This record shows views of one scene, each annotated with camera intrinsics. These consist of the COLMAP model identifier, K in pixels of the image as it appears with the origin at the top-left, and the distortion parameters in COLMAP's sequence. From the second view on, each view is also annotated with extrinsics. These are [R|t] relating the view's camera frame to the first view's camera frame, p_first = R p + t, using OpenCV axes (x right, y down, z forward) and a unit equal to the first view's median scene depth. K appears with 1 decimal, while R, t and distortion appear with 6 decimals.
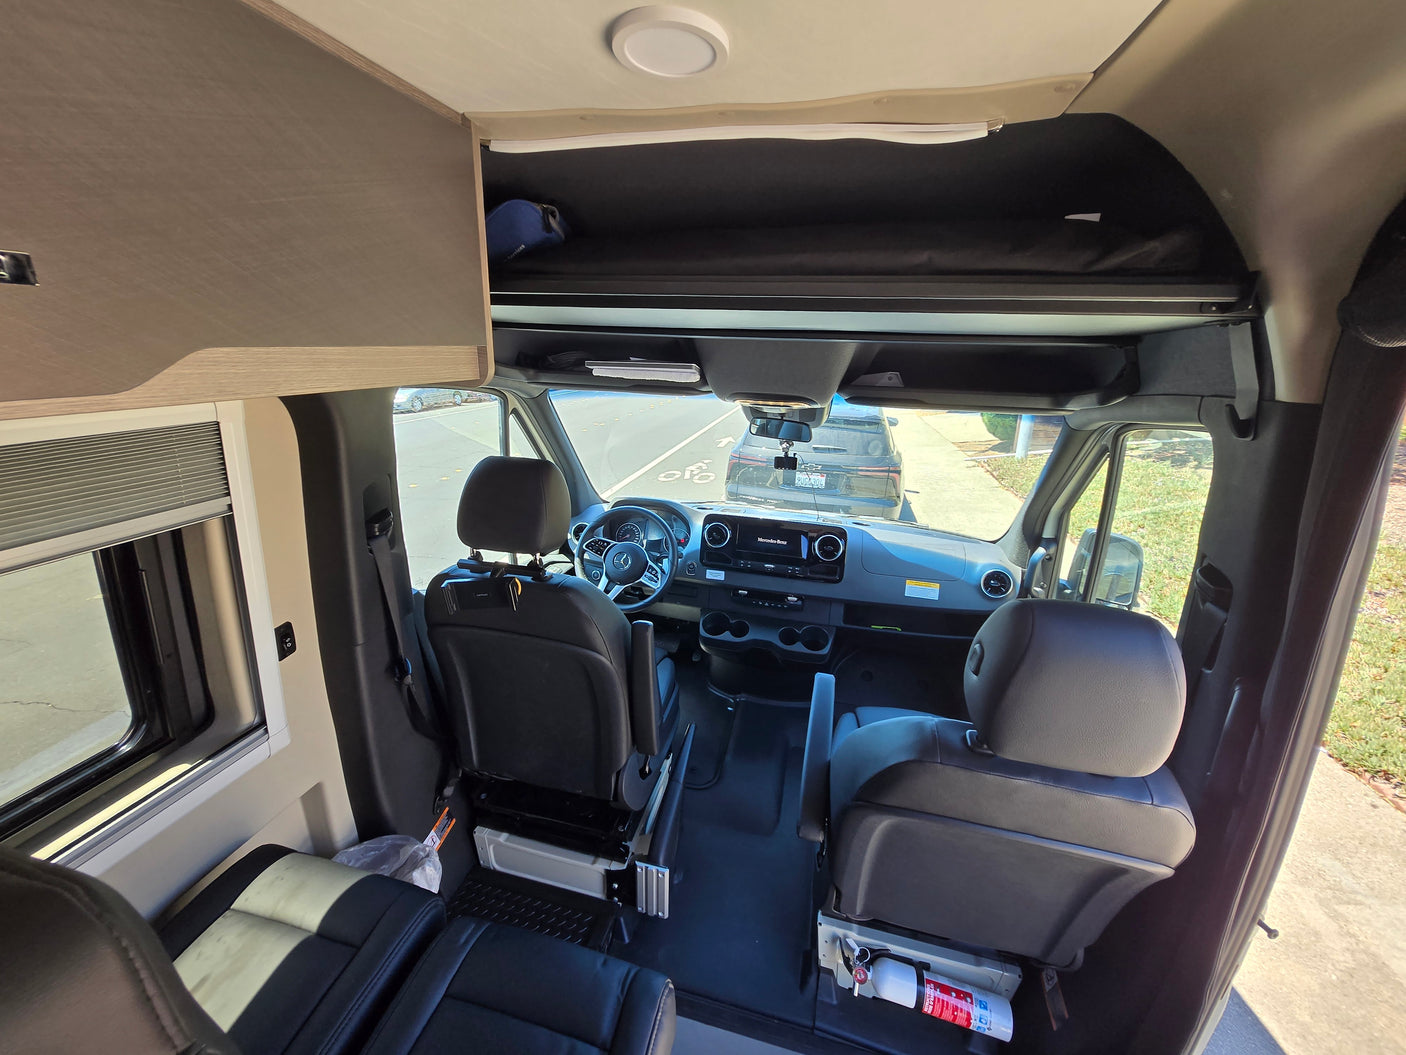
lens RADIAL K [[546.4, 0, 698.4], [0, 546.4, 519.2], [0, 0, 1]] dist [-0.005136, -0.000024]
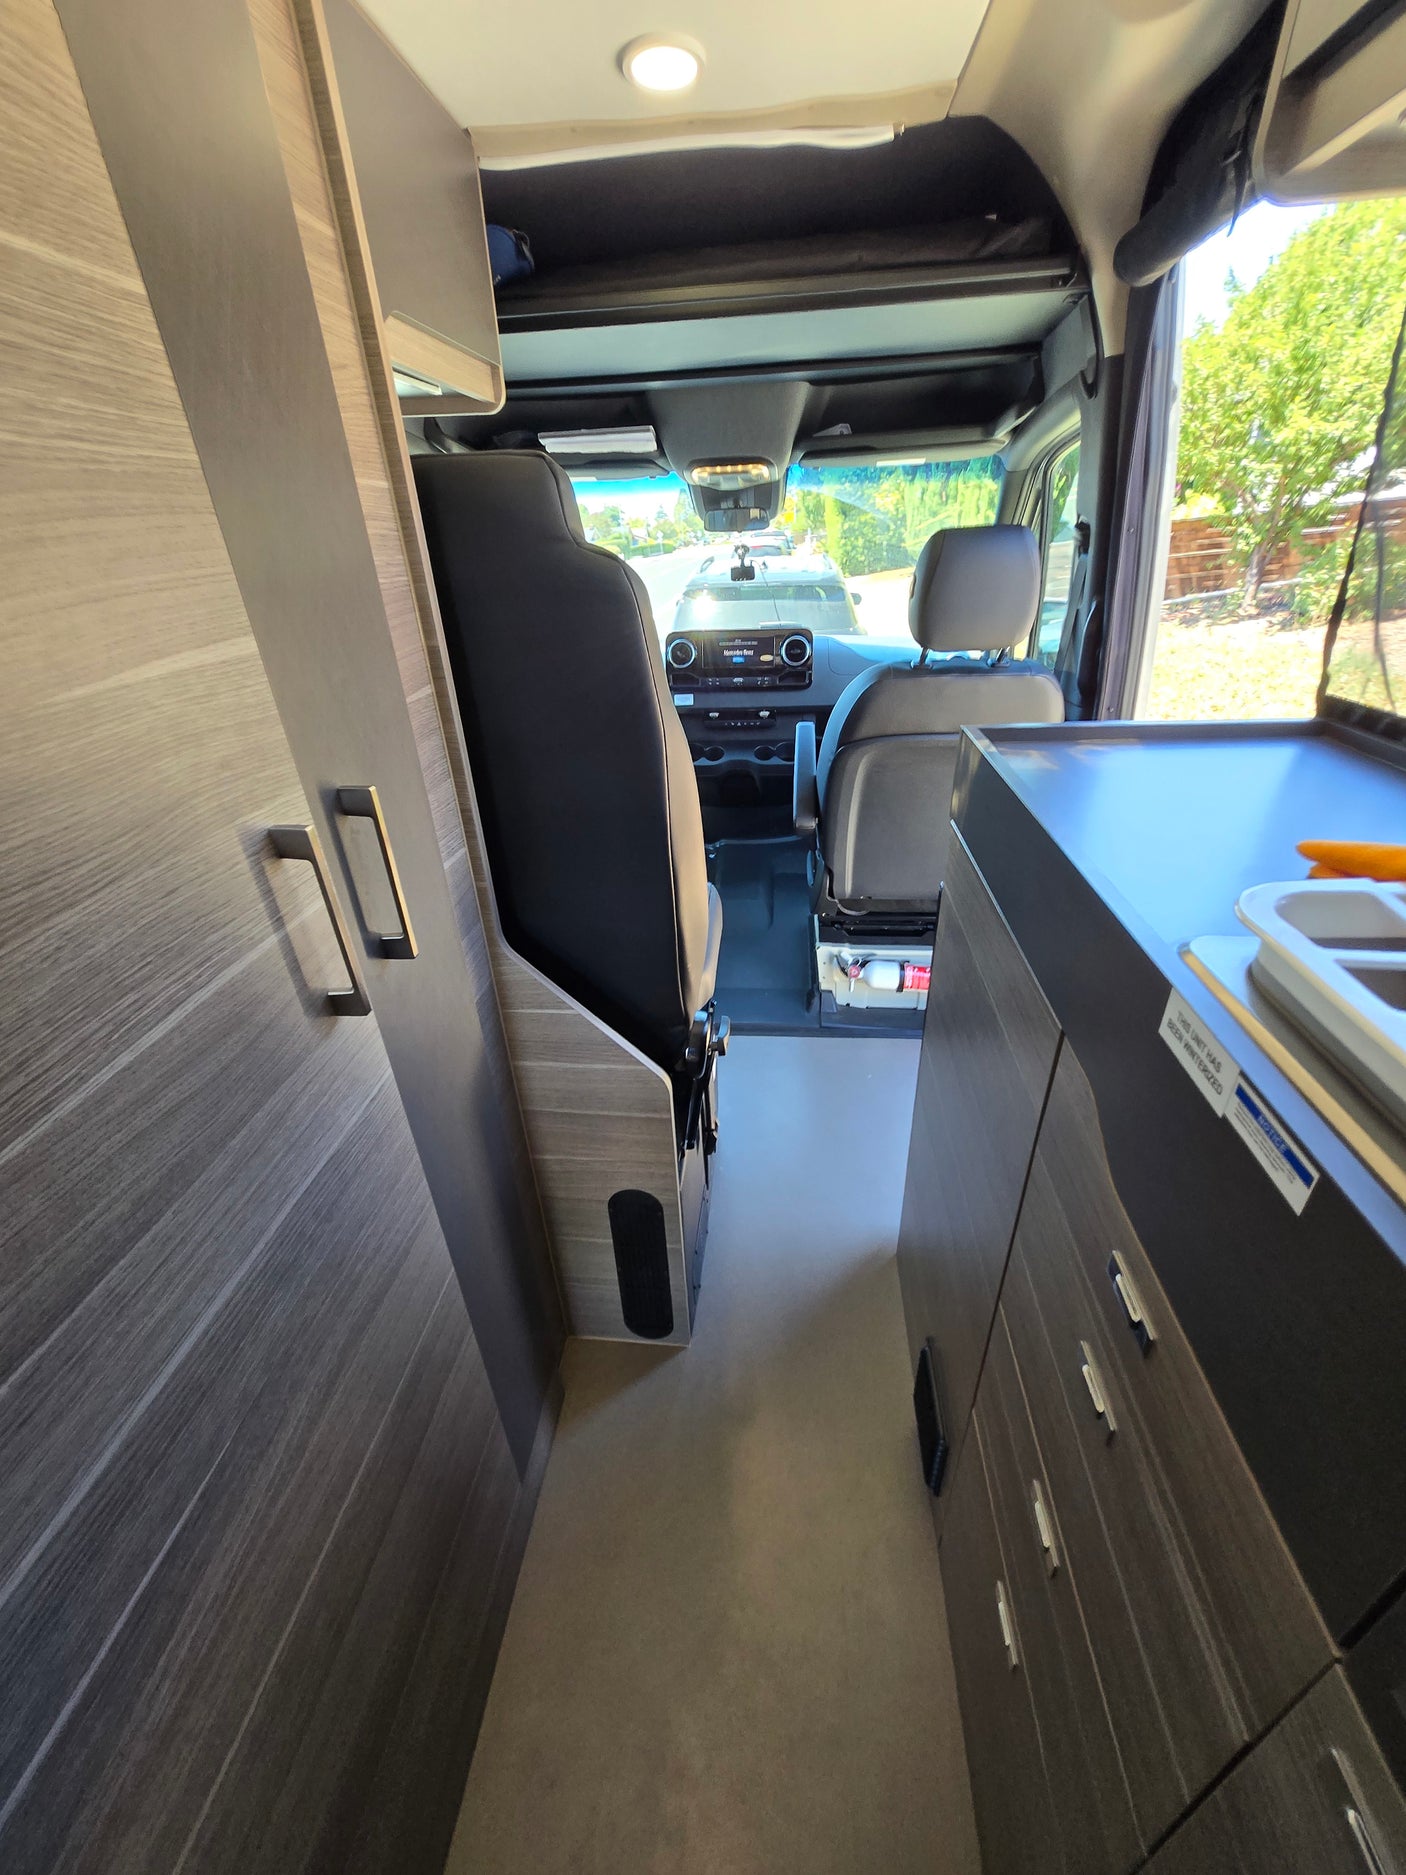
lens RADIAL K [[729.3, 0, 703.0], [0, 729.3, 937.5], [0, 0, 1]] dist [-0.001750, 0.000392]
pose [[0.986231, -0.132419, 0.099064, -0.126599], [0.111501, 0.974840, 0.193015, 0.283379], [-0.122131, -0.179312, 0.976182, -0.362285]]
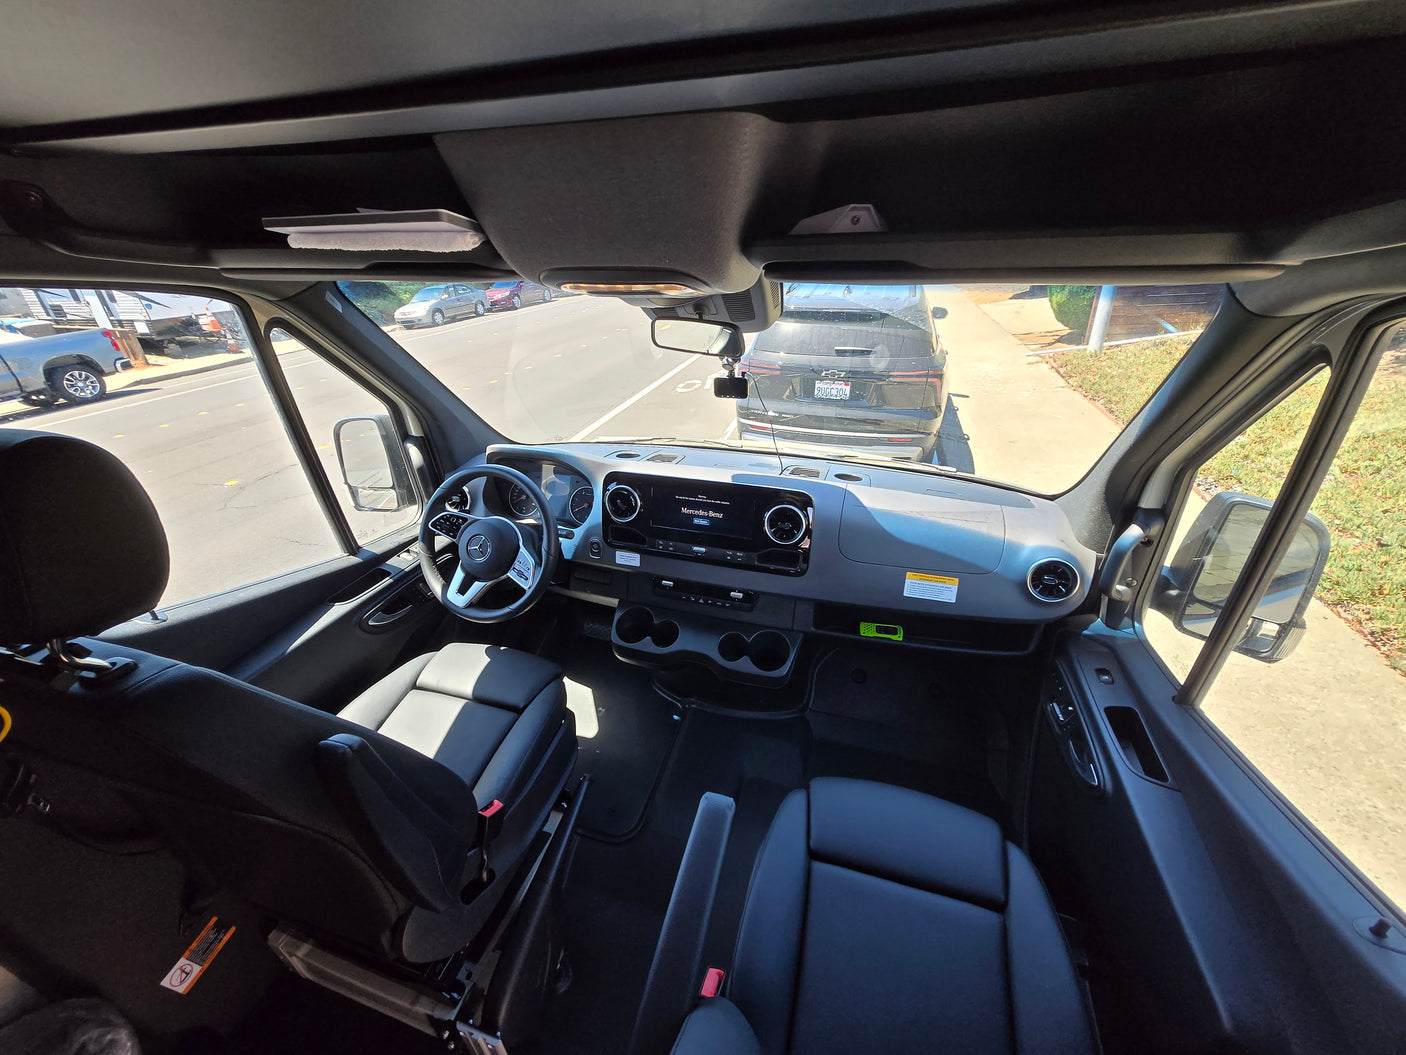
lens RADIAL K [[546.9, 0, 703.5], [0, 546.9, 524.4], [0, 0, 1]] dist [-0.001750, 0.000392]
pose [[0.997343, -0.017077, -0.070818, 0.187345], [0.029295, 0.984084, 0.175273, -0.062813], [0.066698, -0.176882, 0.981970, 0.358250]]
